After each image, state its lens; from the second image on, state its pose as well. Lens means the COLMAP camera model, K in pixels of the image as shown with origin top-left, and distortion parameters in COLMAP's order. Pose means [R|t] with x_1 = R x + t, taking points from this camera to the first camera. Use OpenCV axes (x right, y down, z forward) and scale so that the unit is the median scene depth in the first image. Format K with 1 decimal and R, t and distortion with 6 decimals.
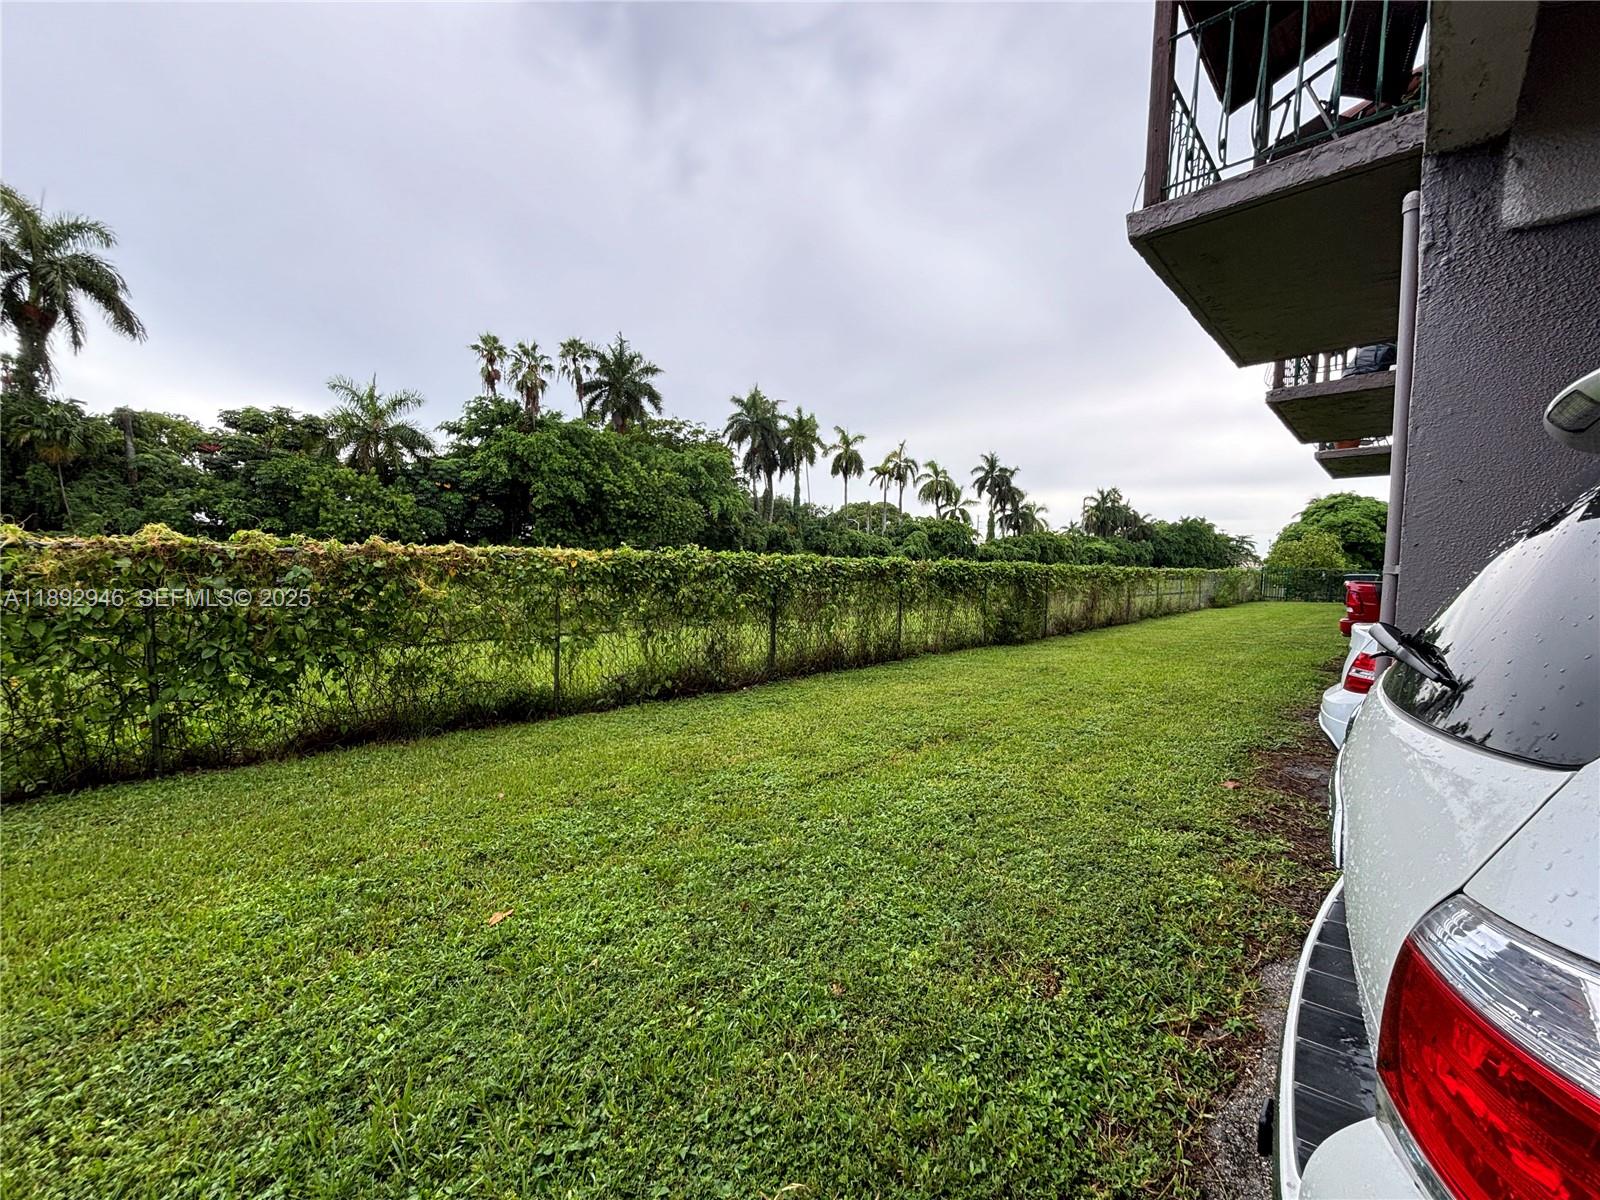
lens RADIAL K [[642.2, 0, 800.0], [0, 642.2, 600.0], [0, 0, 1]] dist [0.000847, 0.000051]
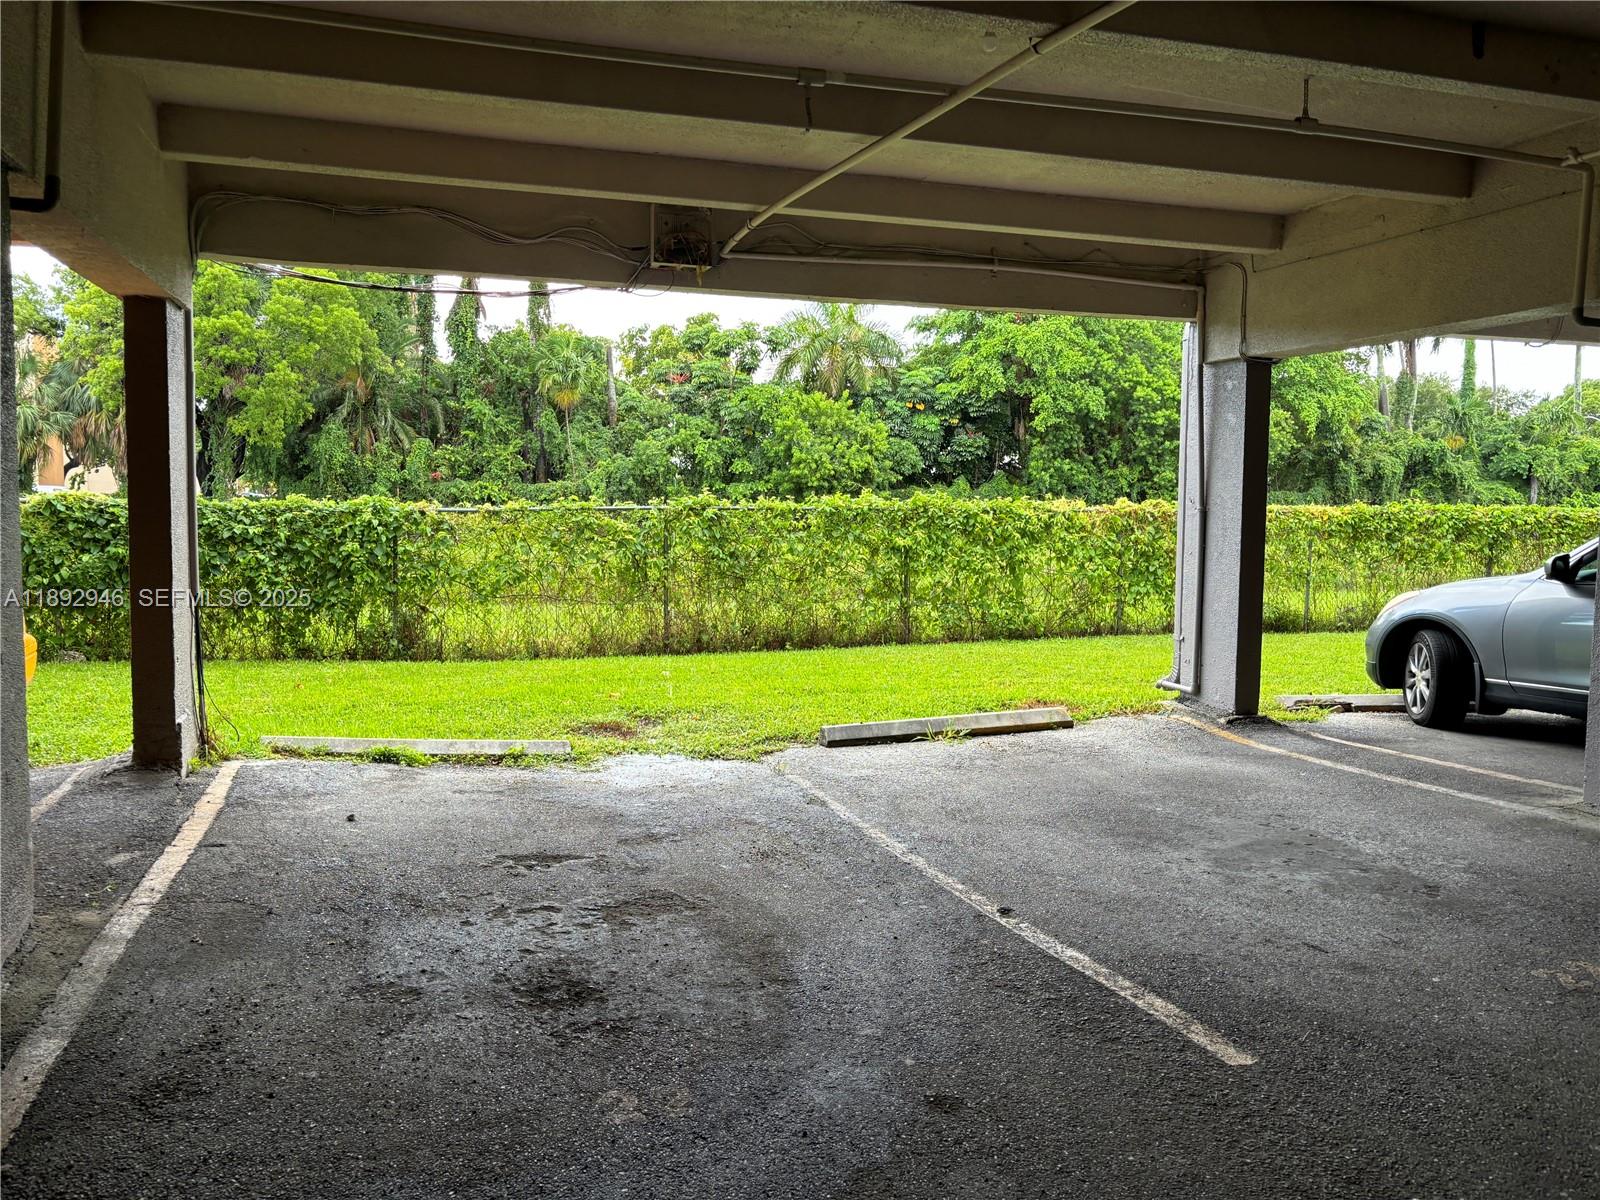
lens RADIAL K [[1208.4, 0, 791.9], [0, 1208.4, 597.7], [0, 0, 1]] dist [0.038854, -0.036011]
pose [[0.878818, 0.024060, -0.476550, -0.019508], [-0.015729, 0.999646, 0.021464, 0.011339], [0.476897, -0.011368, 0.878886, -0.271691]]
